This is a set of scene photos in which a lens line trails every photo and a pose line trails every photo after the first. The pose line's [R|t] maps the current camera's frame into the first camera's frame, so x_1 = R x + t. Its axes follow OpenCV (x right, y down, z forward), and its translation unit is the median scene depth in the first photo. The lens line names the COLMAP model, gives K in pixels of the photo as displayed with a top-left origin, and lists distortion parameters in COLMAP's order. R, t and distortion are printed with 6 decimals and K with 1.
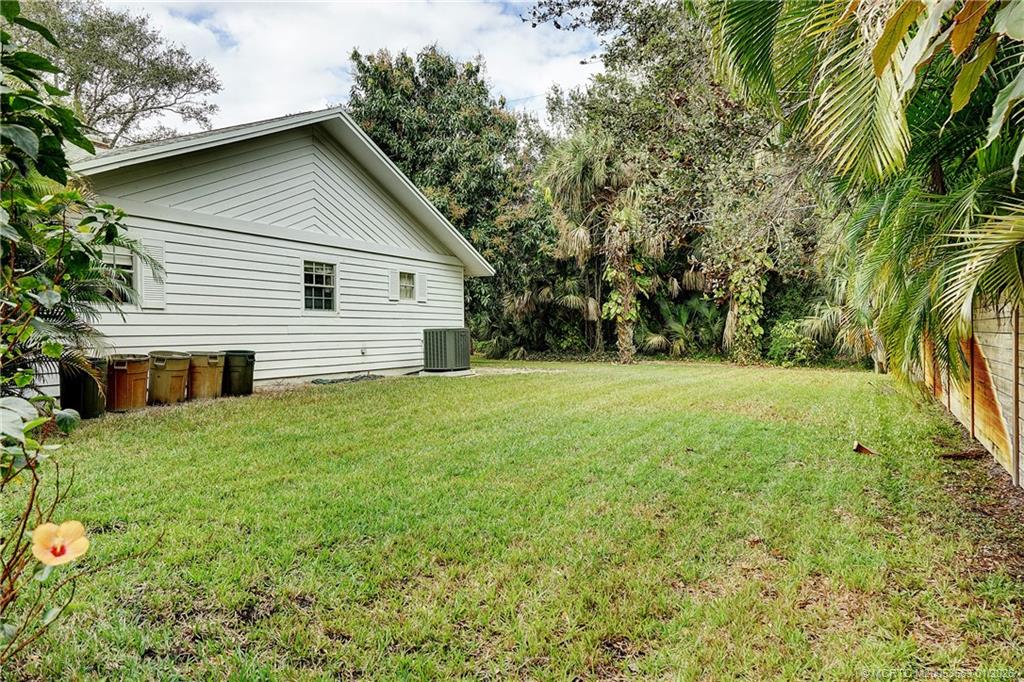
lens RADIAL K [[704.0, 0, 512.9], [0, 704.0, 338.2], [0, 0, 1]] dist [-0.008245, -0.001327]
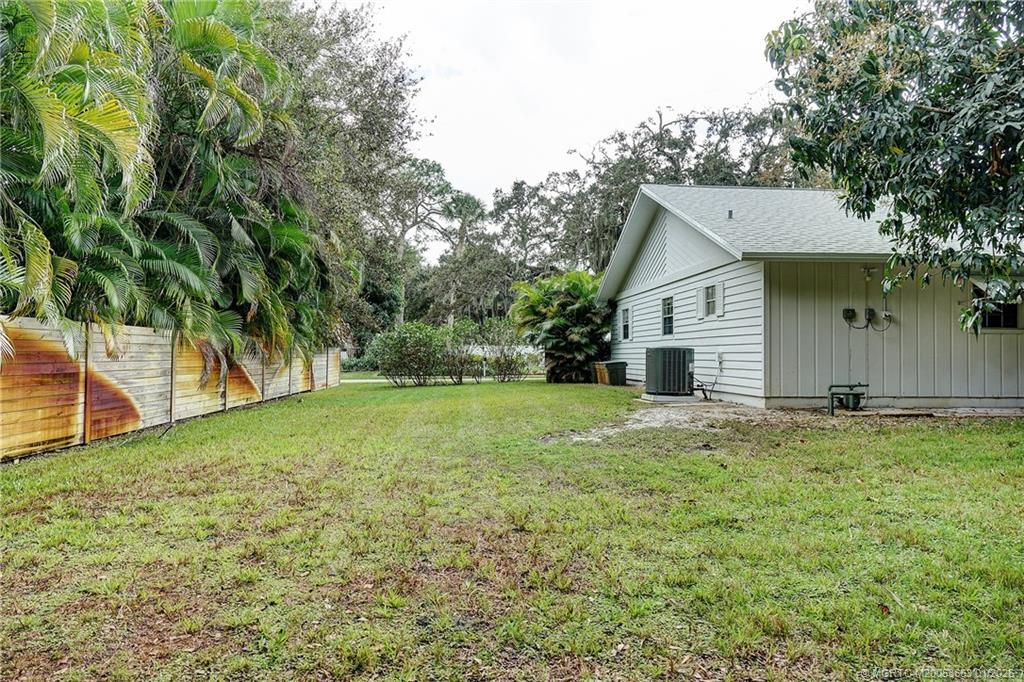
lens RADIAL K [[704.0, 0, 515.4], [0, 704.0, 341.7], [0, 0, 1]] dist [-0.008245, -0.001327]
pose [[-0.847772, -0.012204, -0.530221, 0.610141], [-0.010693, 0.999925, -0.005917, -0.015122], [0.530254, 0.000653, -0.847839, 1.825524]]
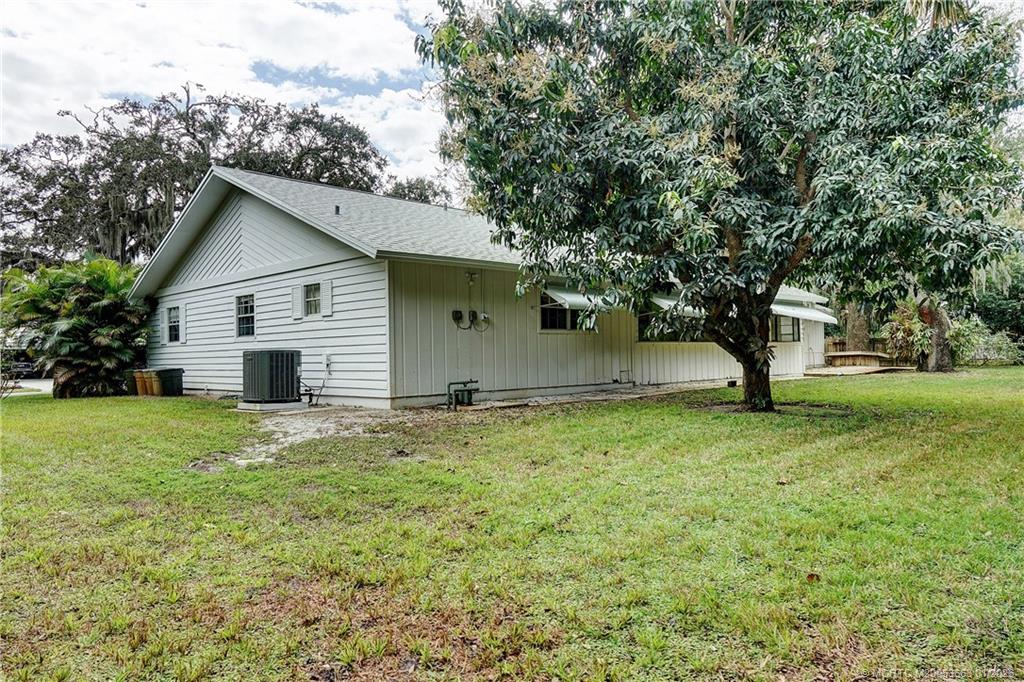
lens RADIAL K [[704.0, 0, 510.5], [0, 704.0, 341.6], [0, 0, 1]] dist [-0.008245, -0.001327]
pose [[-0.301027, -0.009527, -0.953568, 0.662957], [0.006886, 0.999902, -0.012163, -0.012727], [0.953591, -0.010228, -0.300932, 1.657989]]
